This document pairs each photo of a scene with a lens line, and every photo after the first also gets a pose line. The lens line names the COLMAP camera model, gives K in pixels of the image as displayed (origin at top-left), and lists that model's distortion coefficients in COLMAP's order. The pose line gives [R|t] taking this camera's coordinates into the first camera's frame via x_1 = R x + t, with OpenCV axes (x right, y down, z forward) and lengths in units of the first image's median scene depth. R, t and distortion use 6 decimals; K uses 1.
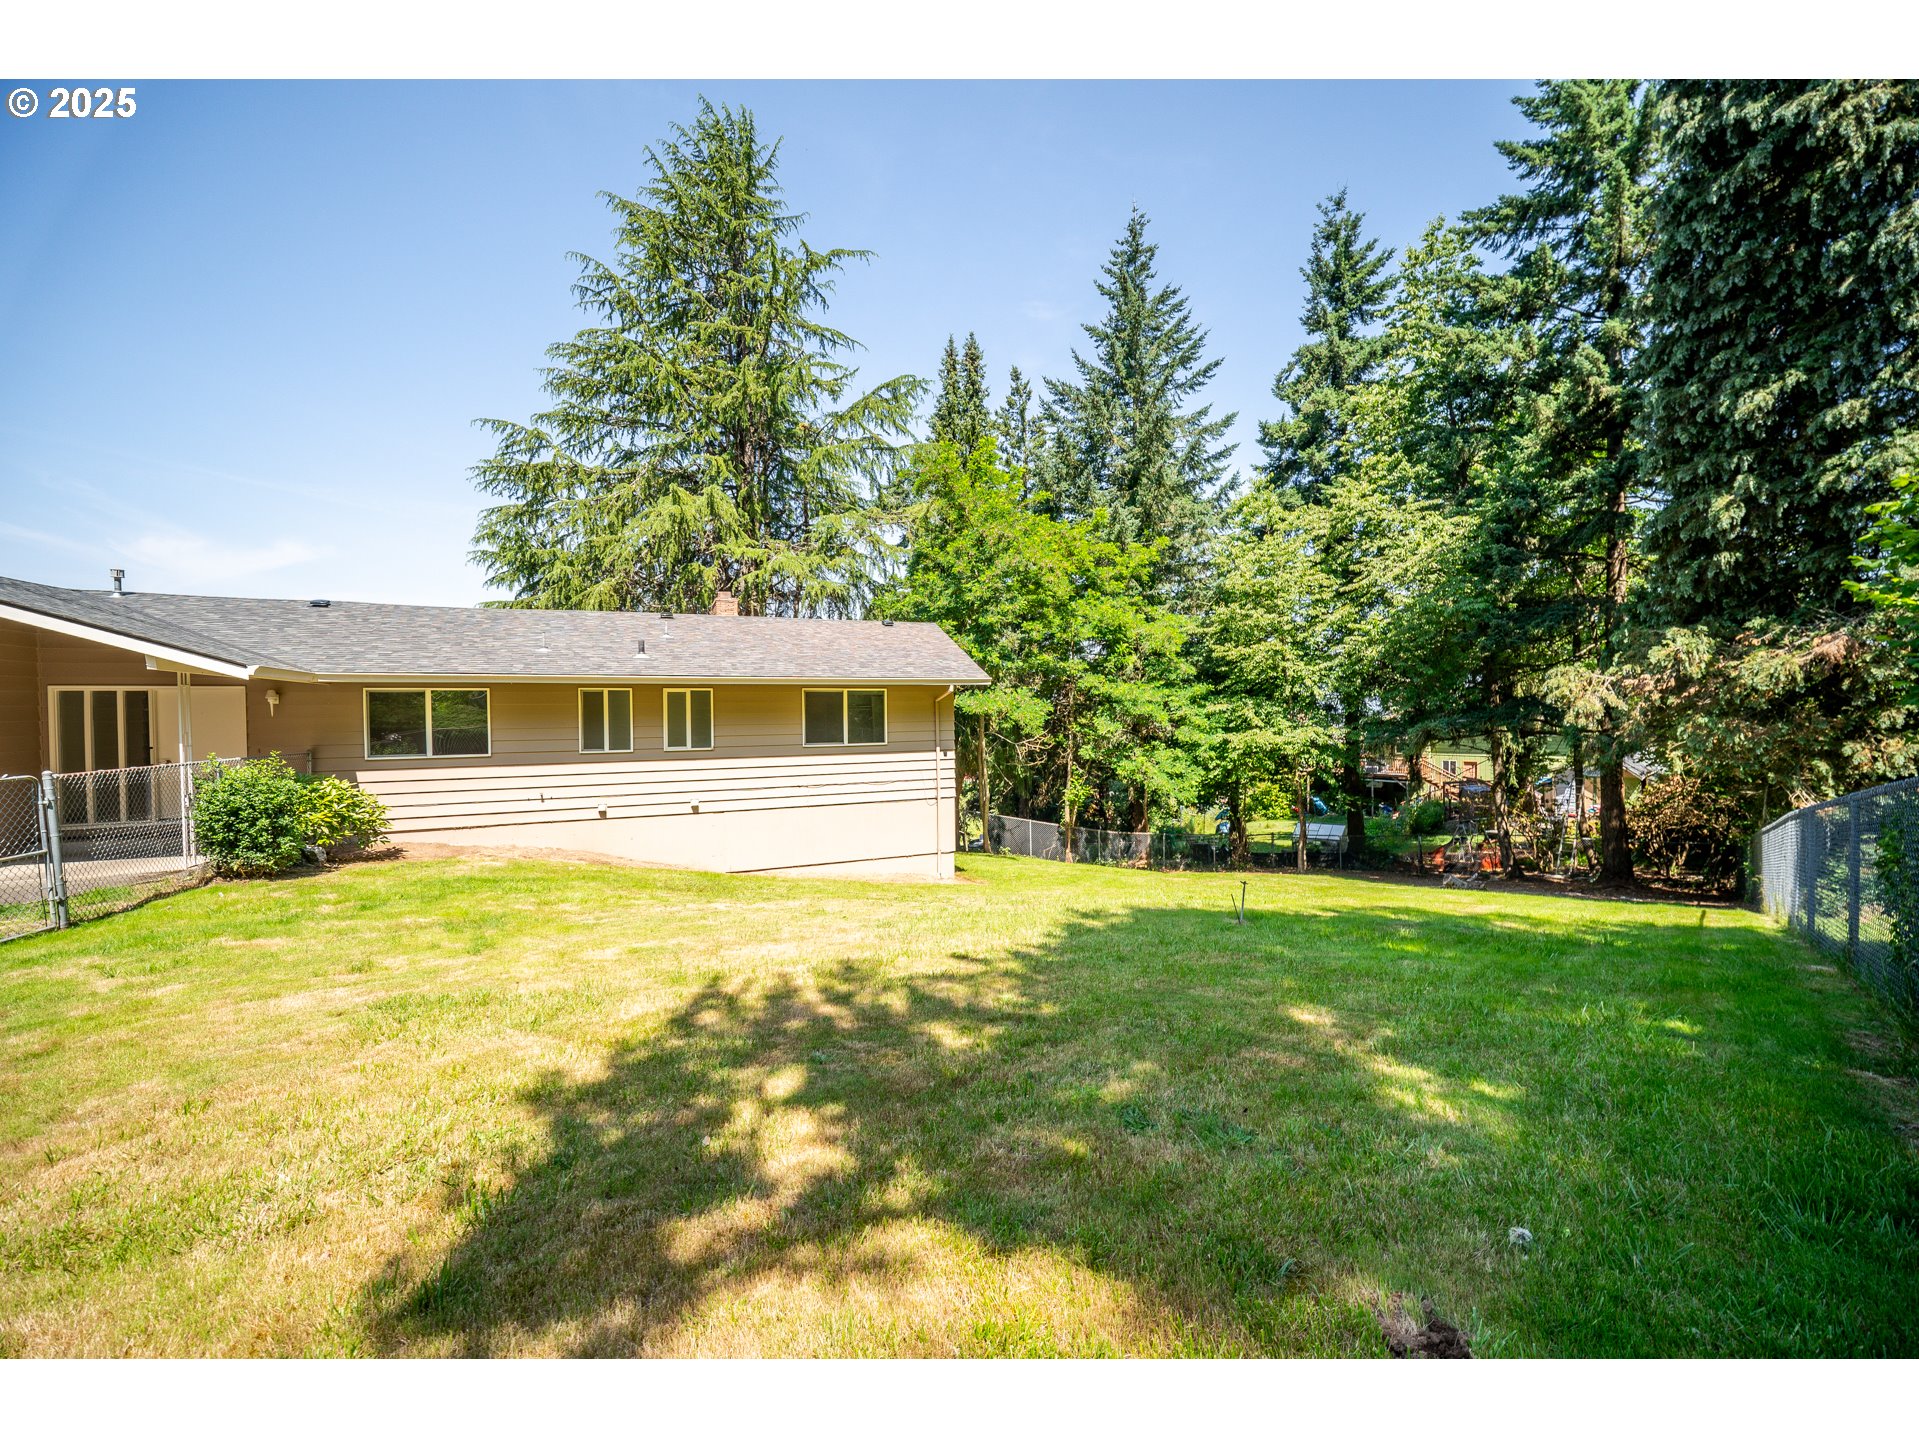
lens RADIAL K [[767.9, 0, 959.5], [0, 767.9, 719.5], [0, 0, 1]] dist [-0.000737, 0.000172]
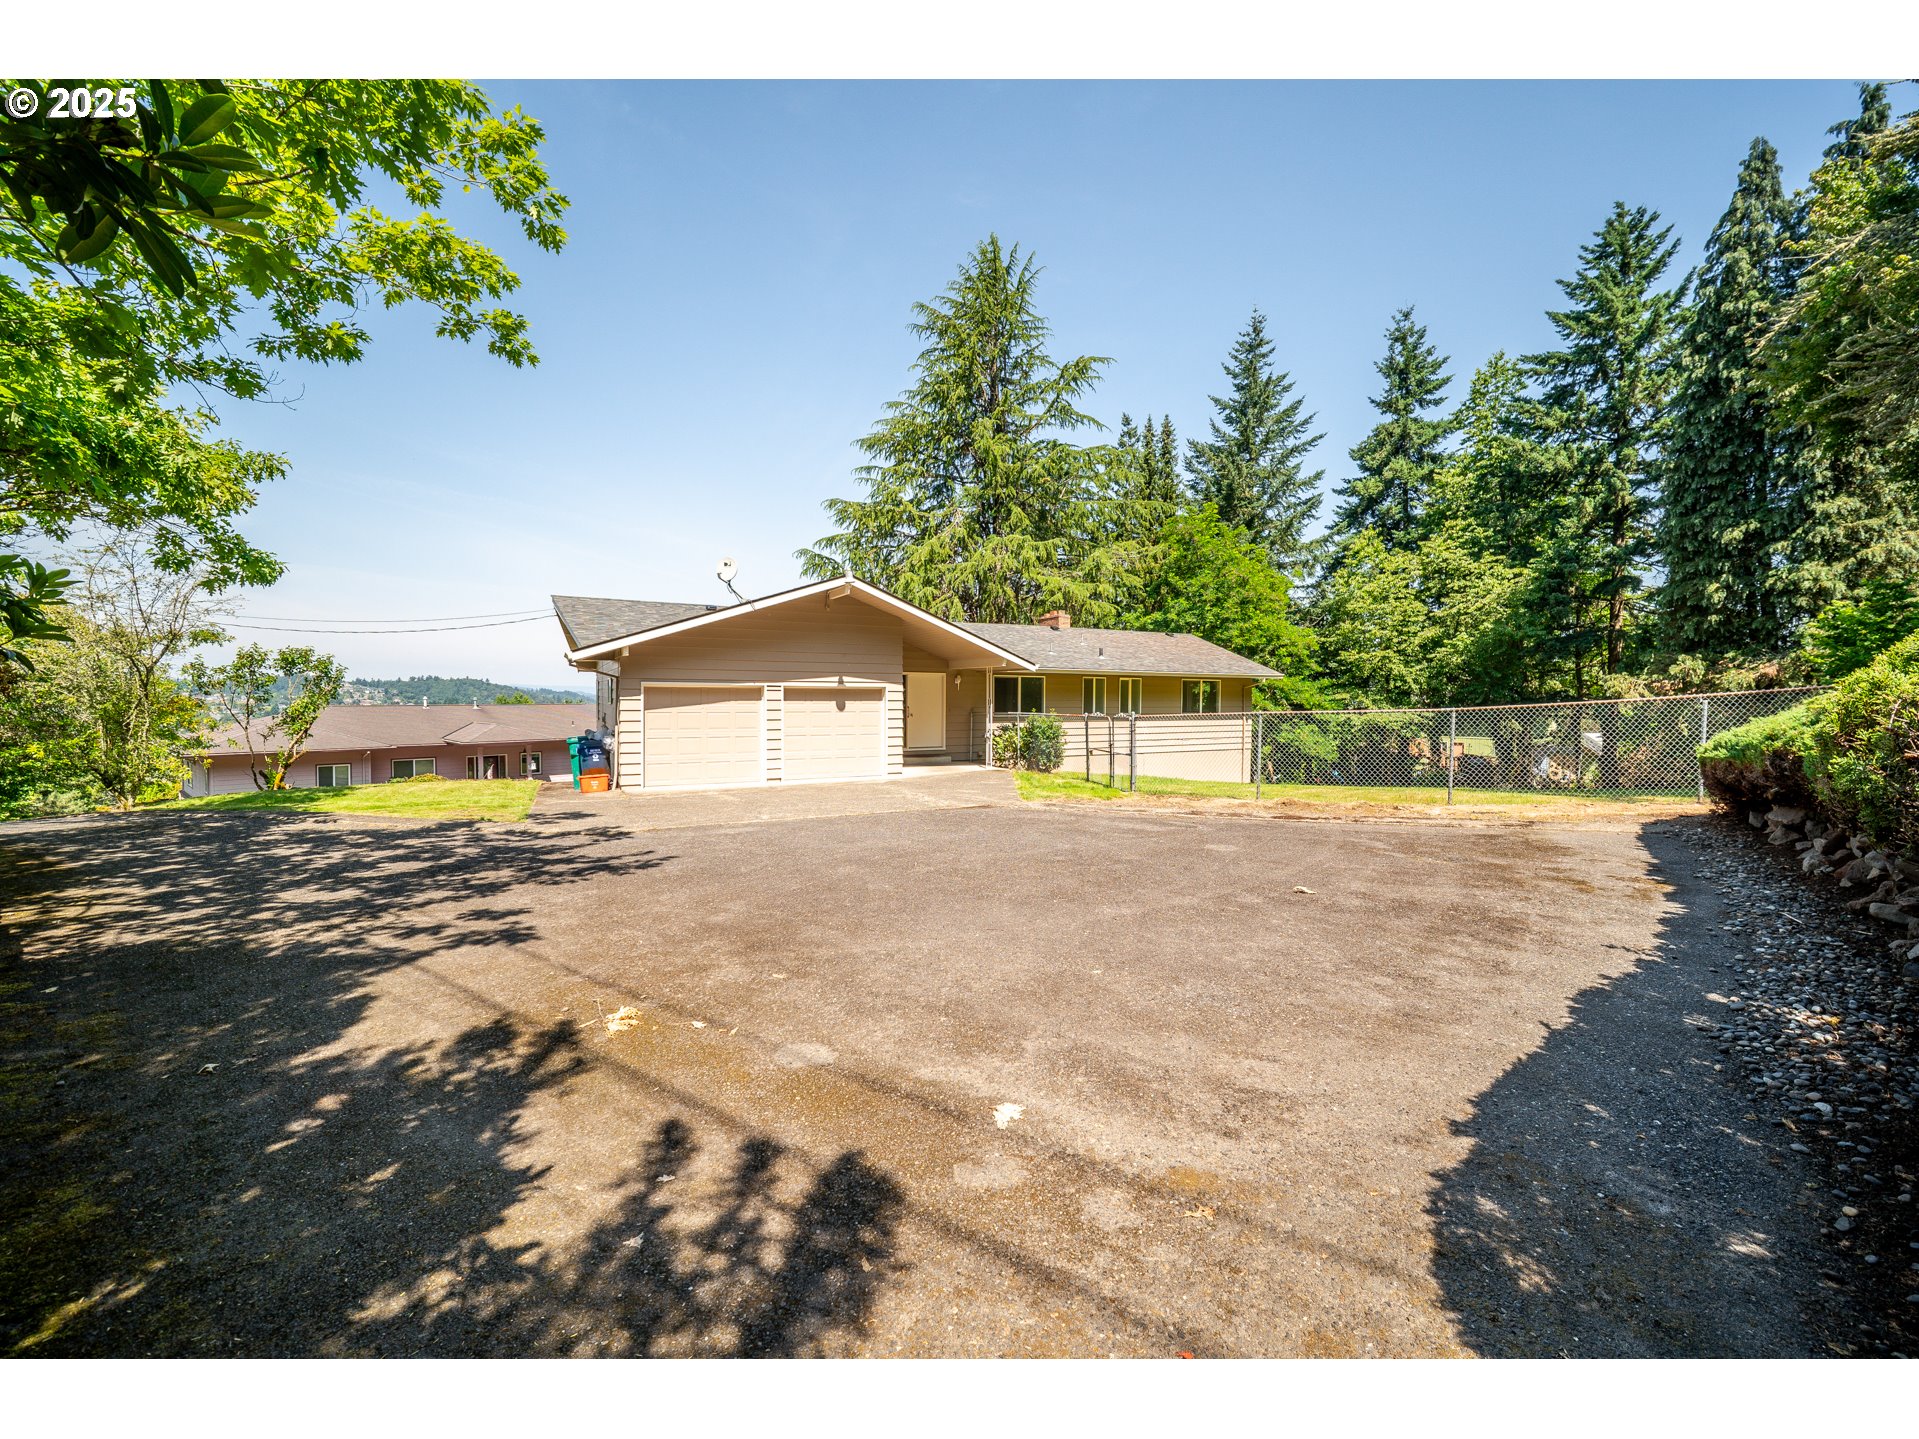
lens RADIAL K [[763.5, 0, 967.5], [0, 763.5, 716.5], [0, 0, 1]] dist [-0.001532, -0.000111]
pose [[0.996721, 0.015202, 0.079468, -0.524121], [-0.016409, 0.999759, 0.014563, 0.014999], [-0.079228, -0.015819, 0.996731, -0.385205]]
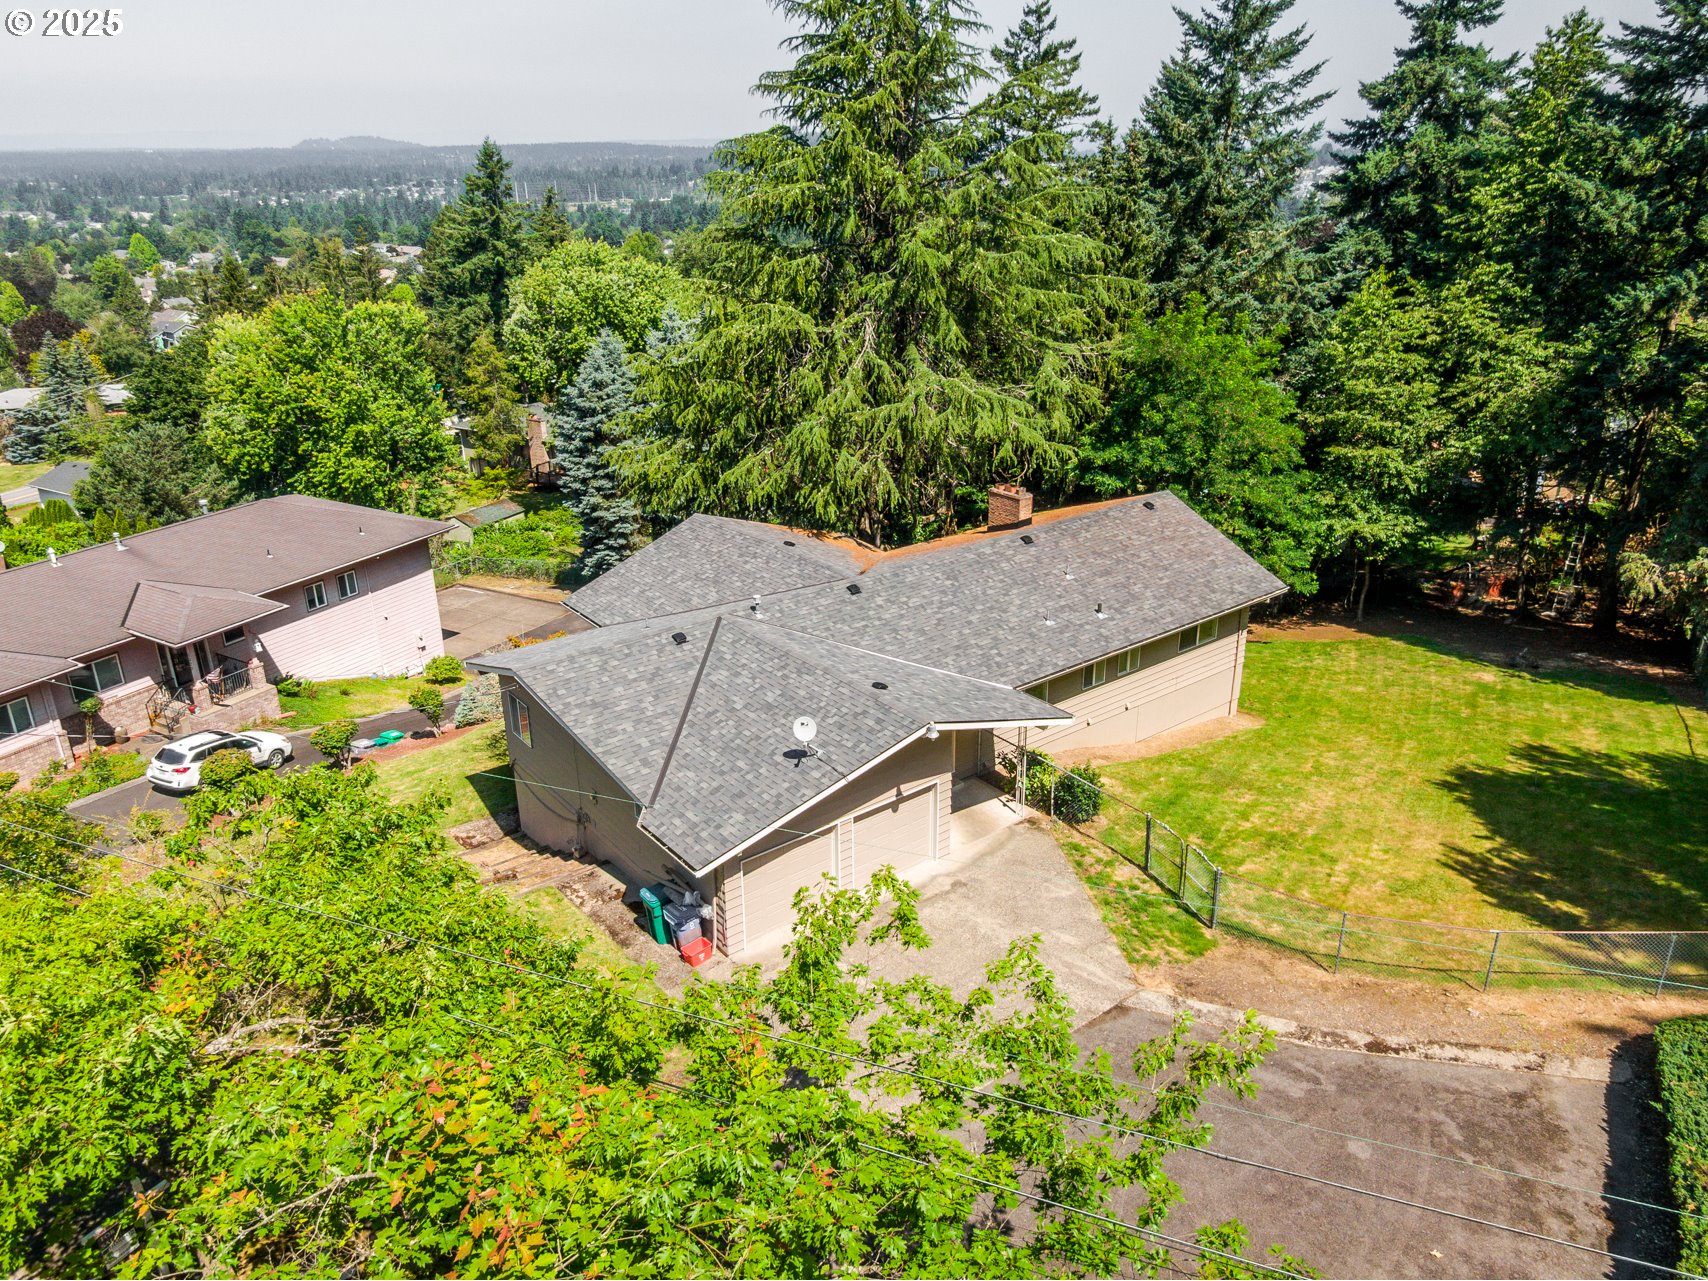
lens RADIAL K [[1226.4, 0, 854.0], [0, 1226.4, 640.5], [0, 0, 1]] dist [0.007005, -0.001351]
pose [[0.971210, -0.095946, 0.218048, -0.861129], [0.012454, 0.934505, 0.355733, -0.541429], [-0.237898, -0.342776, 0.908795, -0.622634]]
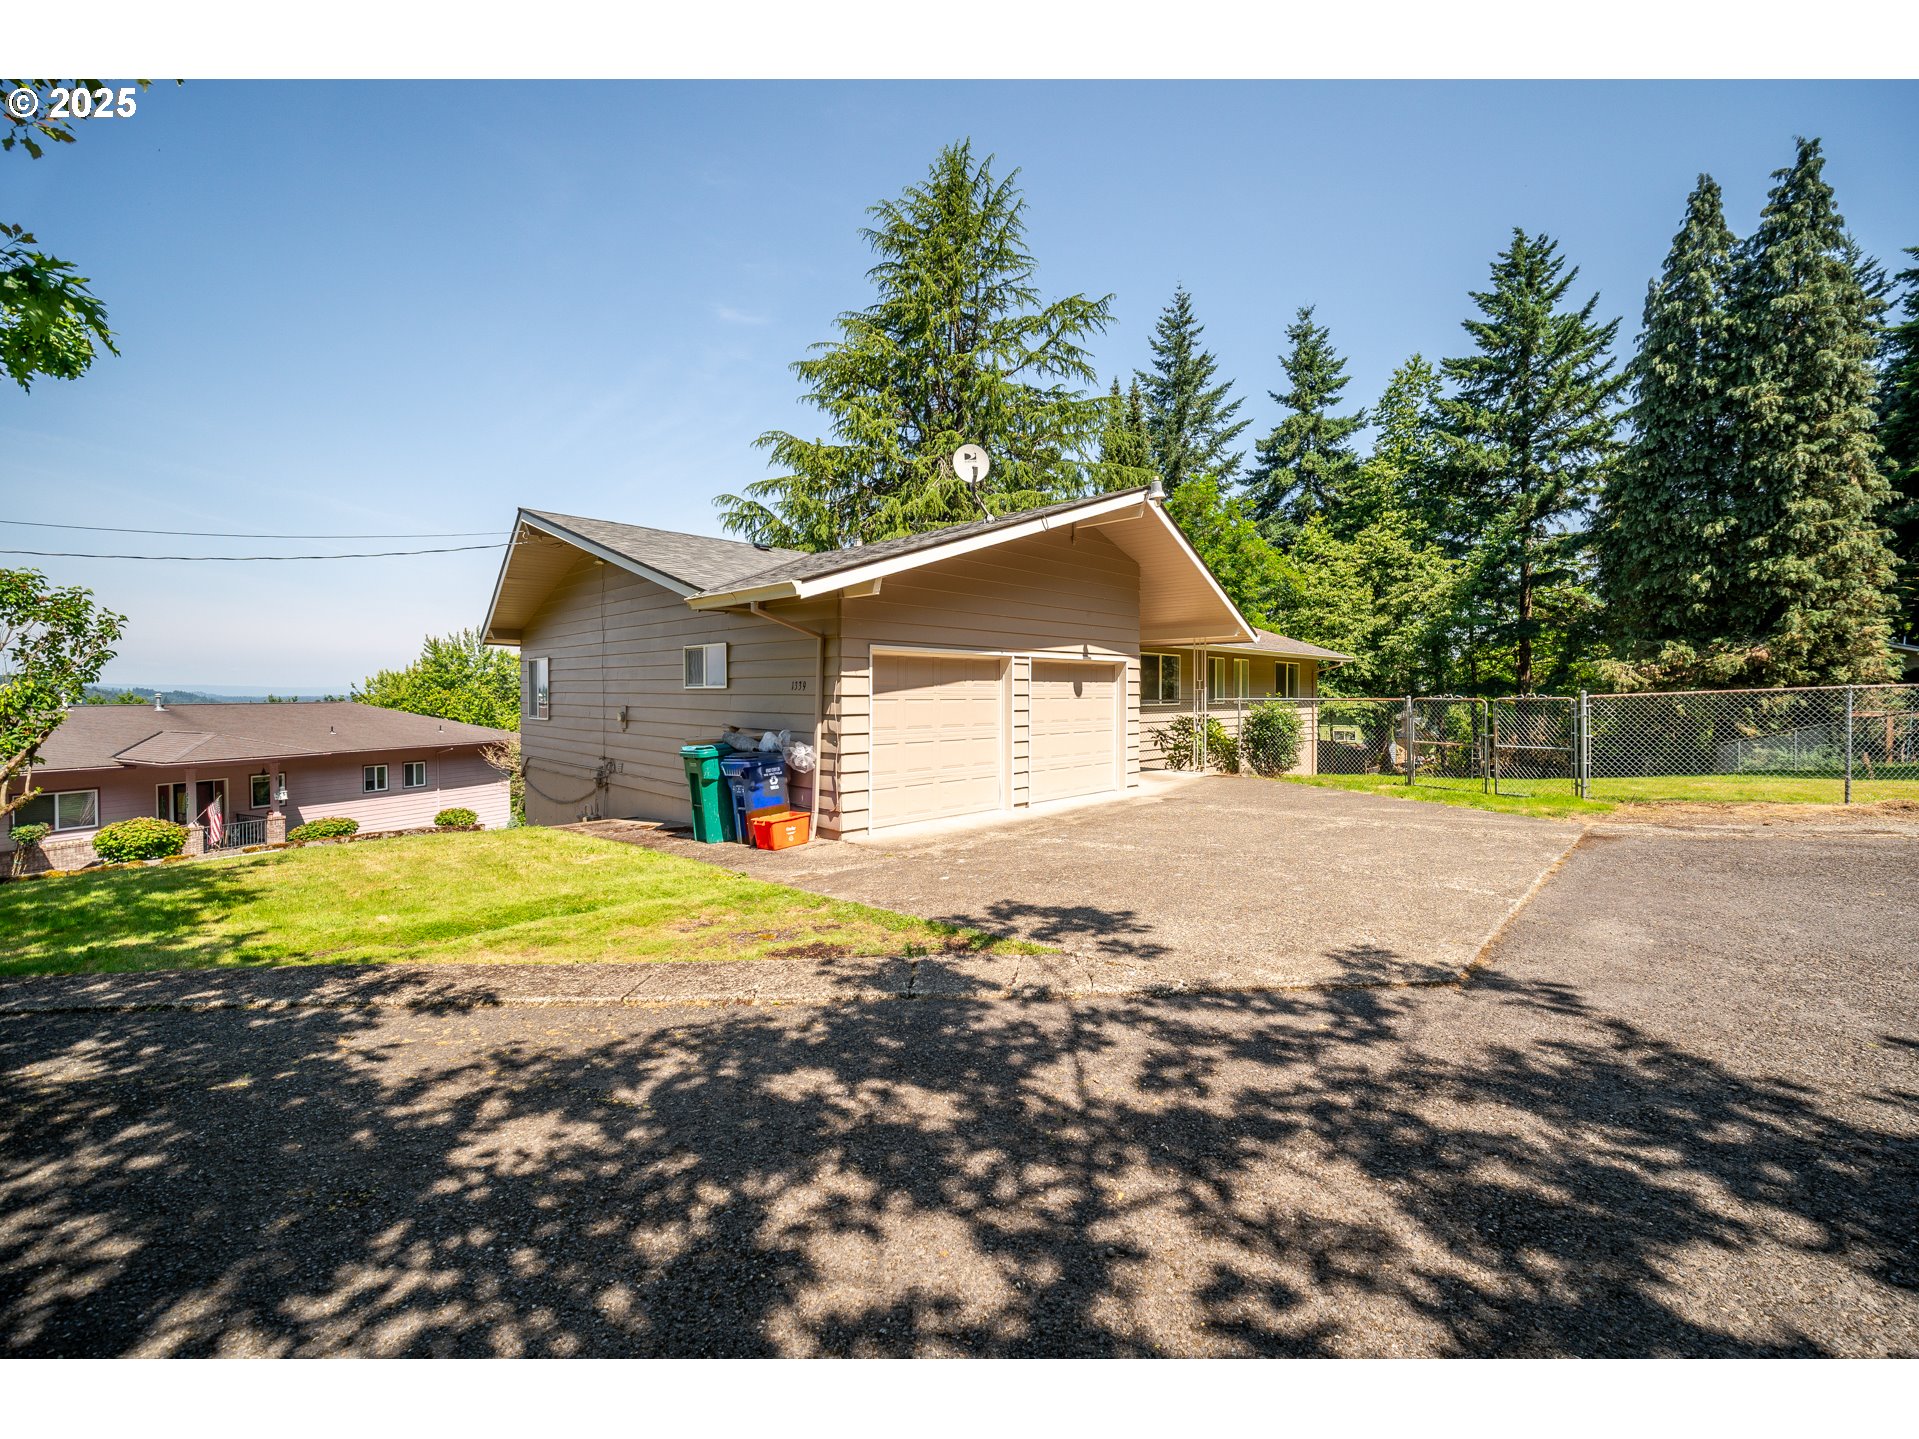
lens RADIAL K [[784.6, 0, 979.4], [0, 784.6, 701.0], [0, 0, 1]] dist [-0.001787, -0.000423]
pose [[0.924435, 0.005733, 0.381297, -0.840952], [-0.004442, 0.999981, -0.004266, 0.027650], [-0.381315, 0.002250, 0.924443, -0.086659]]
